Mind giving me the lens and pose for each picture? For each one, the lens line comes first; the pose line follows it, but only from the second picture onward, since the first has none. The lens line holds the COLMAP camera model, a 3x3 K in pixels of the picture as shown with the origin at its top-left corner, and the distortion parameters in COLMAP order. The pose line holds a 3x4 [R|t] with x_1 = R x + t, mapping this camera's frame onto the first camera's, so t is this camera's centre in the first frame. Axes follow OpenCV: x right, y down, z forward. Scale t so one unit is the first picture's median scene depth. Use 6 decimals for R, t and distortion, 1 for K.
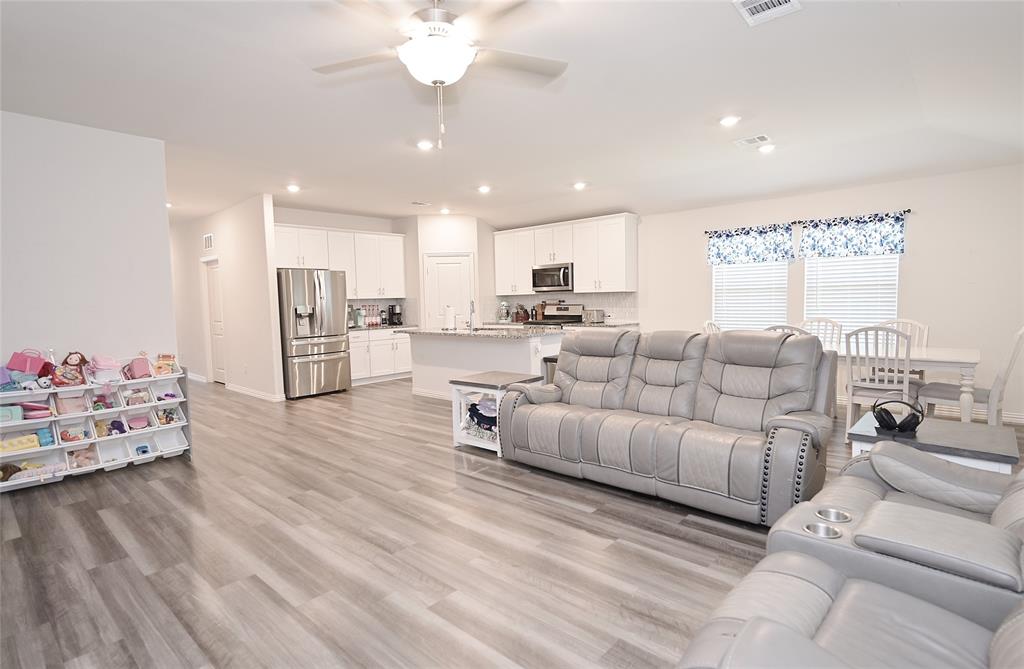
lens RADIAL K [[507.4, 0, 508.9], [0, 507.4, 333.2], [0, 0, 1]] dist [0.000929, -0.000291]
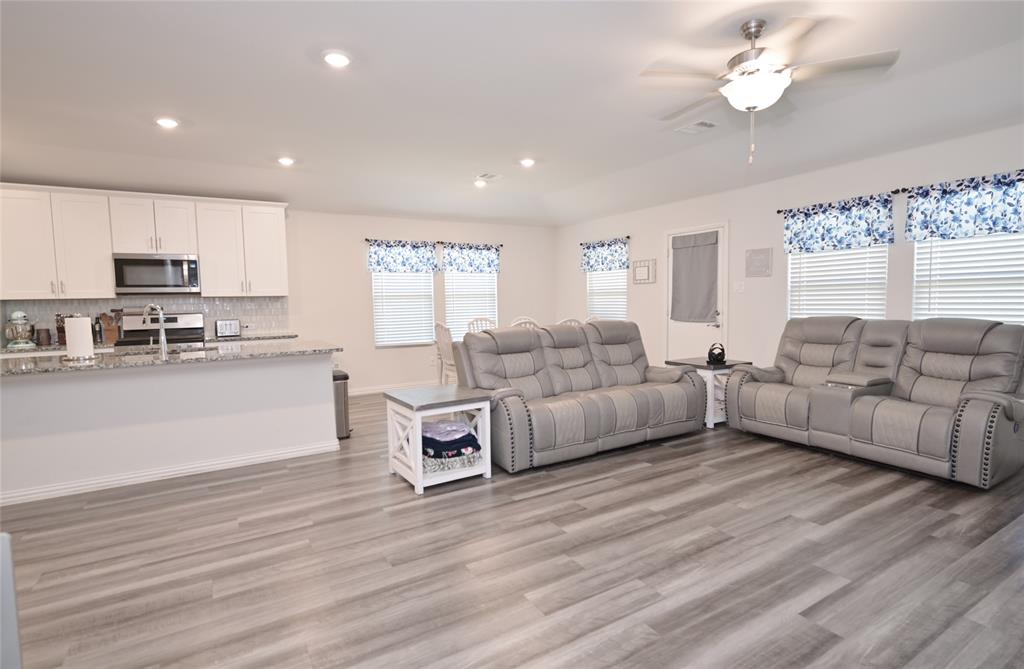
lens RADIAL K [[507.4, 0, 512.3], [0, 507.4, 334.0], [0, 0, 1]] dist [0.000929, -0.000291]
pose [[0.289380, -0.049549, 0.955931, -0.583410], [0.076580, 0.996657, 0.028478, -0.017206], [-0.954146, 0.064964, 0.292207, 0.486611]]
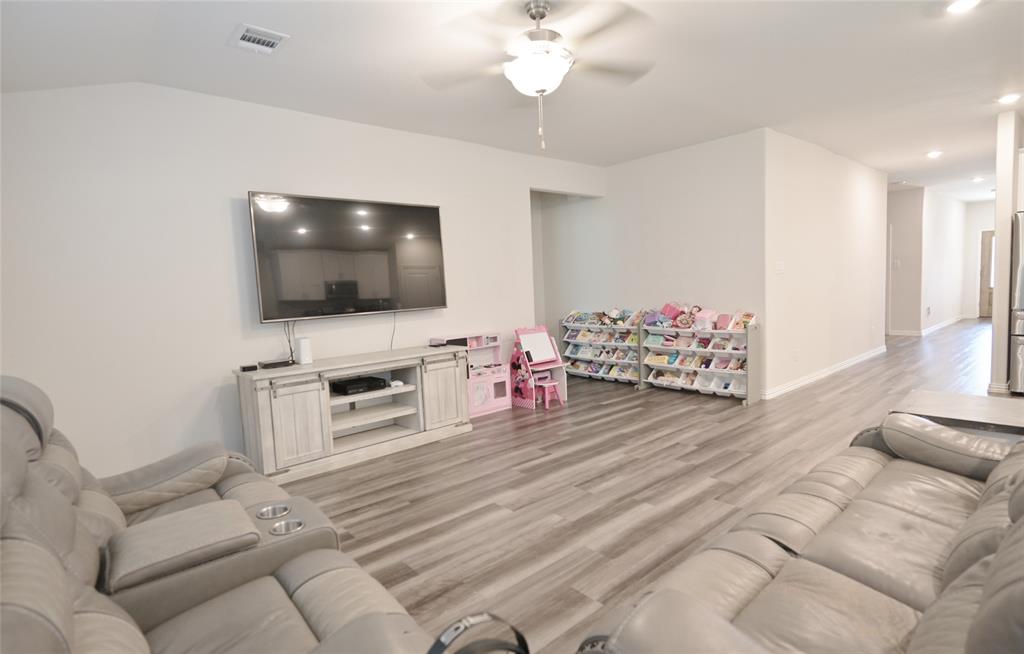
lens RADIAL K [[507.4, 0, 510.5], [0, 507.4, 325.8], [0, 0, 1]] dist [0.000929, -0.000291]
pose [[-0.119541, 0.107088, -0.987037, 0.423309], [-0.019365, 0.993725, 0.110159, -0.037063], [0.992640, 0.032283, -0.116718, 0.431654]]
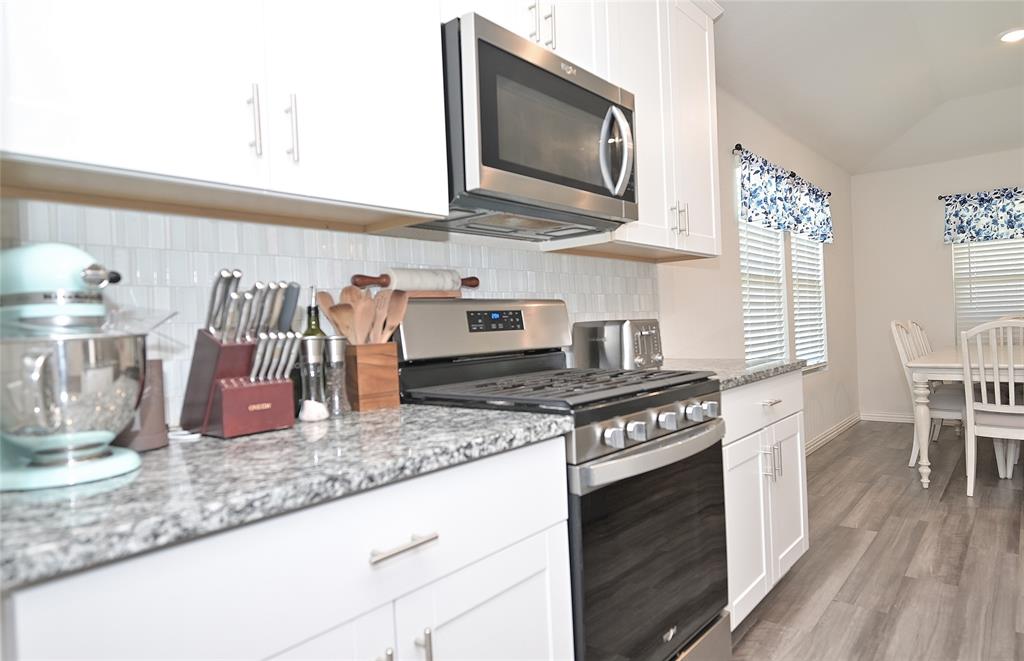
lens RADIAL K [[611.4, 0, 511.1], [0, 611.4, 328.6], [0, 0, 1]] dist [0.002387, 0.000862]
pose [[-0.033506, 0.016957, 0.999295, -0.172583], [0.108319, 0.994028, -0.013236, -0.057505], [-0.993551, 0.107799, -0.035143, 1.401478]]
